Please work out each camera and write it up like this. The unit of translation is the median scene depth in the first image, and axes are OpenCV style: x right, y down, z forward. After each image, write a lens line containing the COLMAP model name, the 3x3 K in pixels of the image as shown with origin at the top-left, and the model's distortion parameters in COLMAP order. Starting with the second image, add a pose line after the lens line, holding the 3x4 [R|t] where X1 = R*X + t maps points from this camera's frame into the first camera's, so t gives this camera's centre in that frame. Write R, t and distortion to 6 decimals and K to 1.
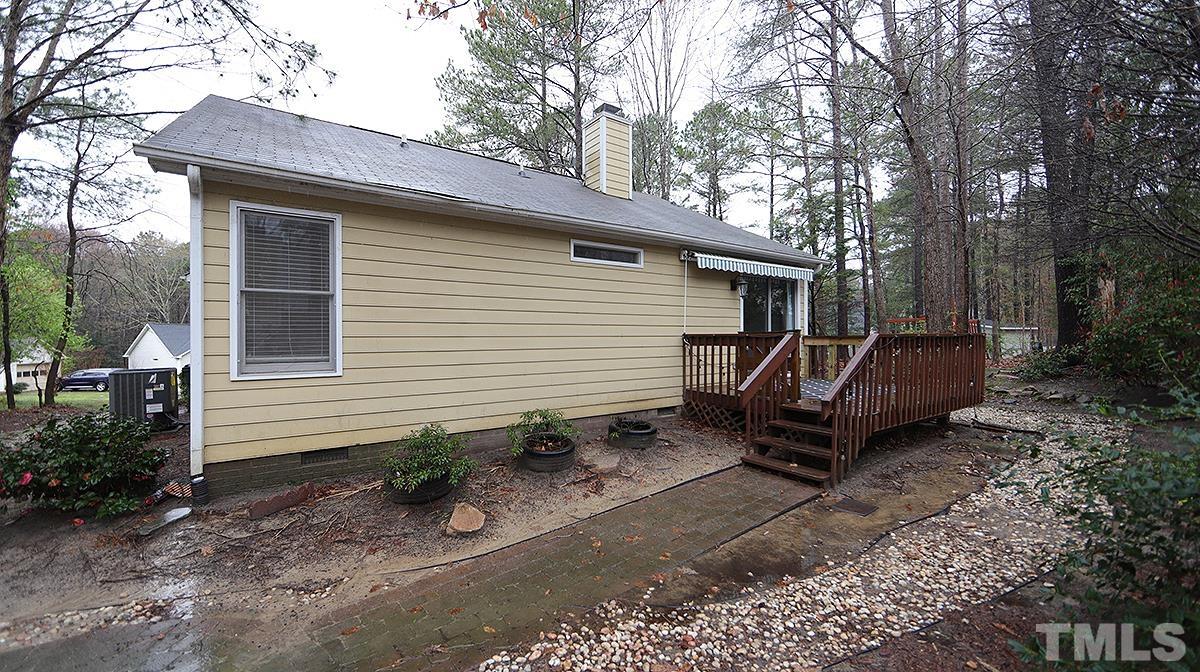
lens RADIAL K [[468.6, 0, 602.6], [0, 468.6, 337.9], [0, 0, 1]] dist [0.001185, -0.000562]
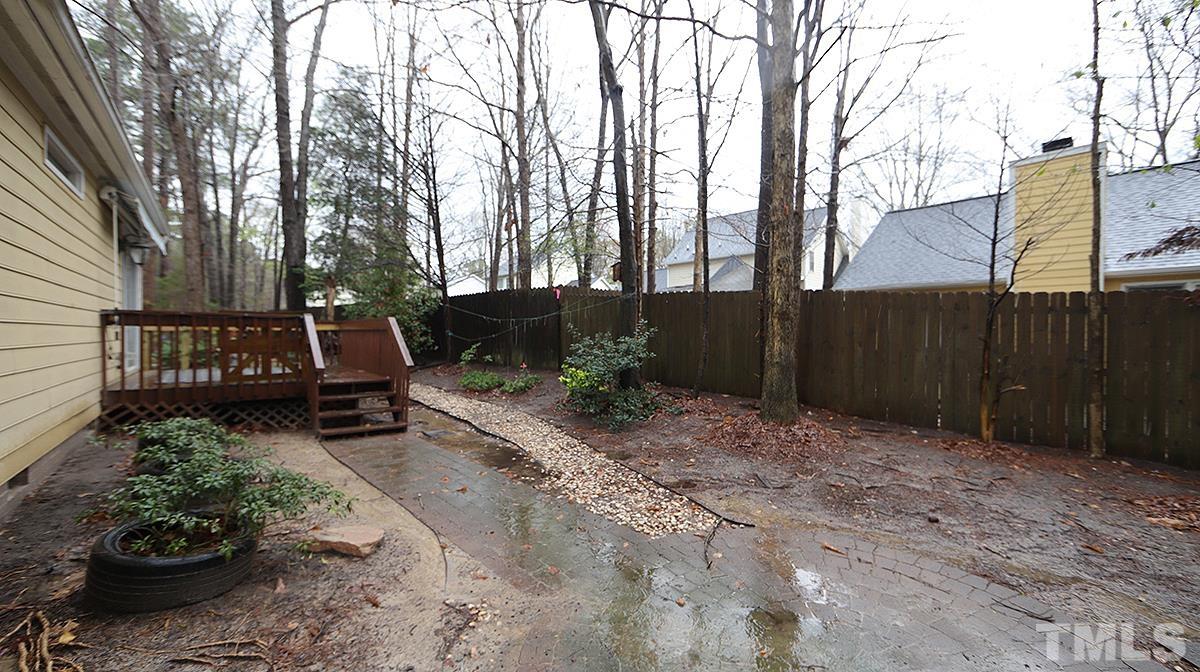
lens RADIAL K [[468.6, 0, 602.6], [0, 468.6, 337.9], [0, 0, 1]] dist [0.001185, -0.000562]
pose [[-0.057467, -0.009276, 0.998304, -1.368925], [0.000827, 0.999956, 0.009339, 0.069237], [-0.998347, 0.001362, -0.057457, 0.807053]]
